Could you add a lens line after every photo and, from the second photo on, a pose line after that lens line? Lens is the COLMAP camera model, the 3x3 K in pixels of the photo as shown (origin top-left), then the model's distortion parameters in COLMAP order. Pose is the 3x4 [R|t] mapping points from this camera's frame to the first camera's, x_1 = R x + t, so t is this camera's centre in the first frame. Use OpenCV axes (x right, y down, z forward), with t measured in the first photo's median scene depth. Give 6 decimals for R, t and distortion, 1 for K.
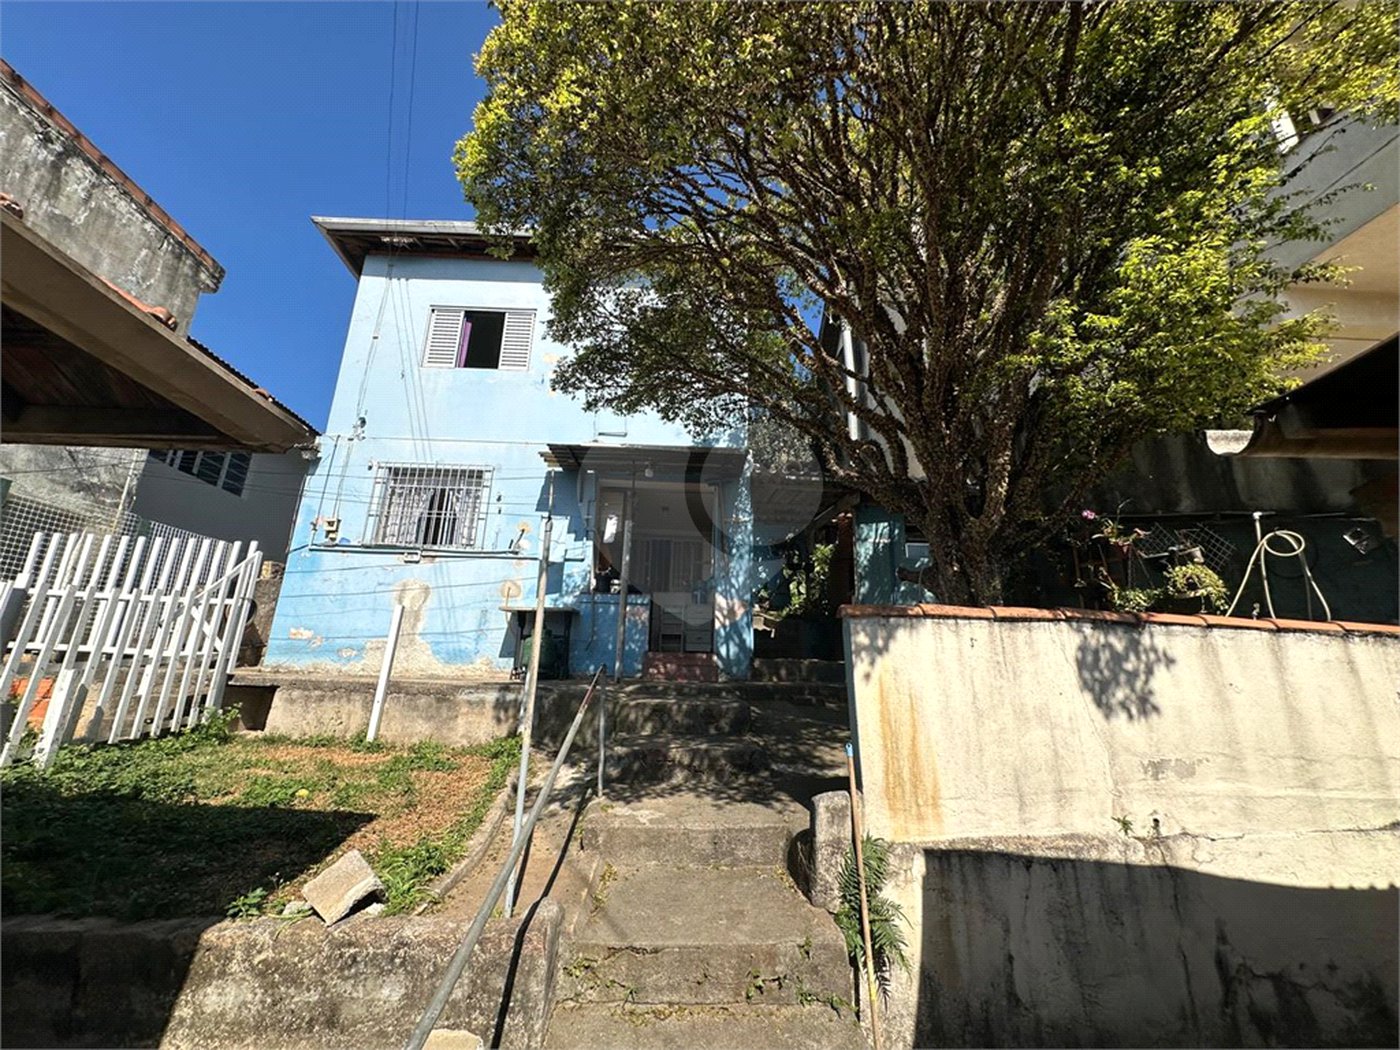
lens RADIAL K [[546.1, 0, 697.9], [0, 546.1, 522.2], [0, 0, 1]] dist [-0.003780, 0.000784]
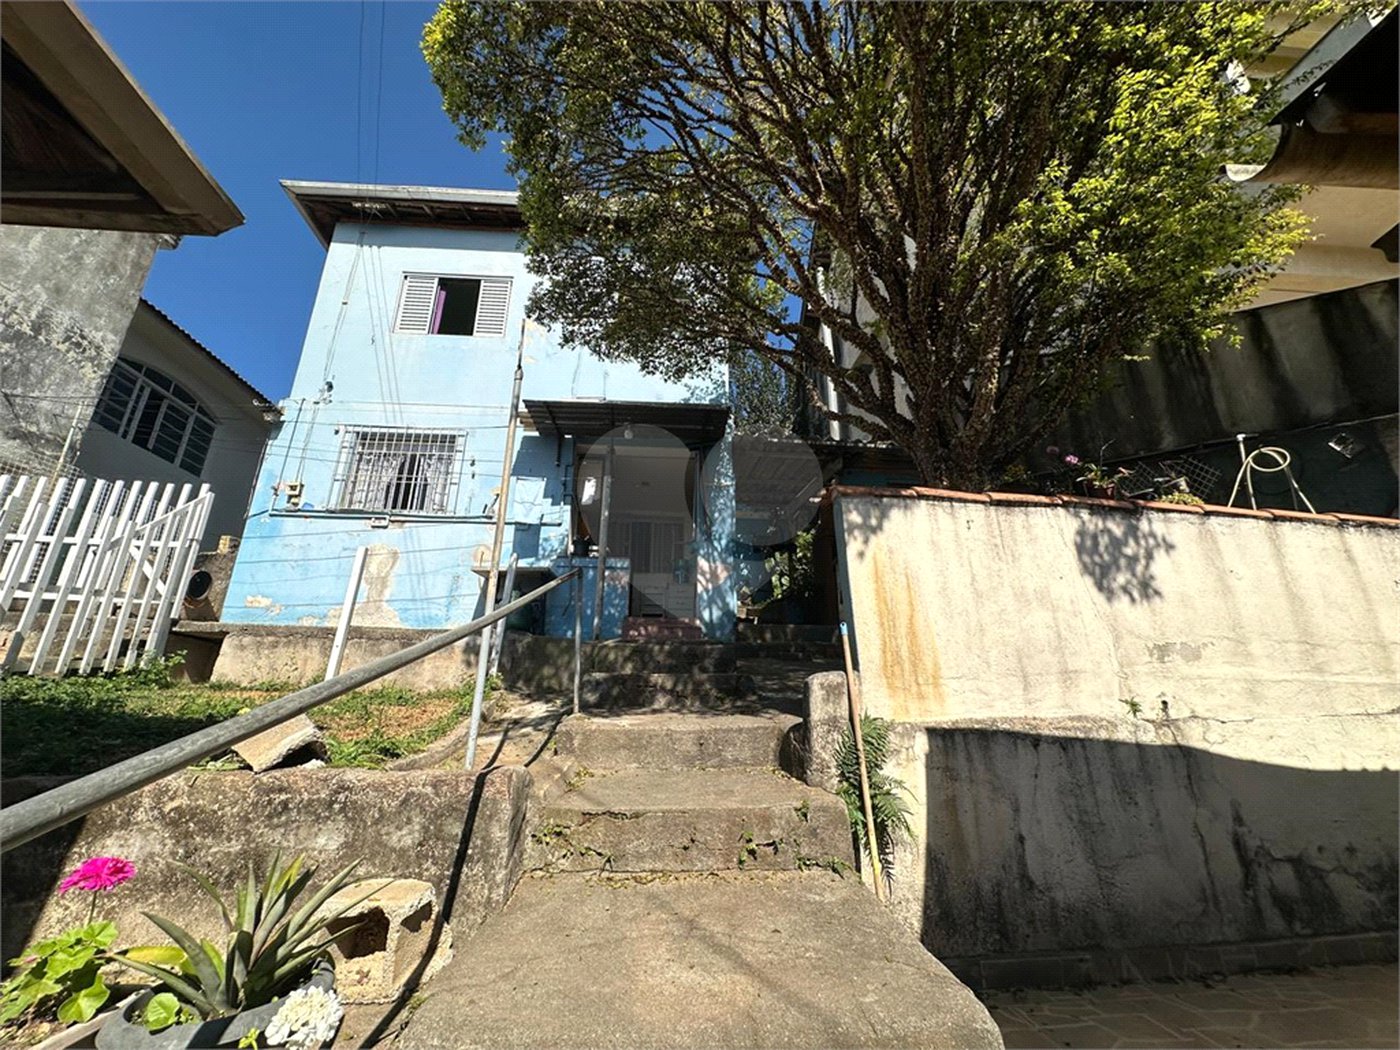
lens RADIAL K [[546.1, 0, 697.2], [0, 546.1, 524.0], [0, 0, 1]] dist [-0.003780, 0.000784]
pose [[0.999370, -0.007182, 0.034752, -0.003307], [0.008388, 0.999364, -0.034668, 0.199493], [-0.034480, 0.034938, 0.998794, 0.051302]]
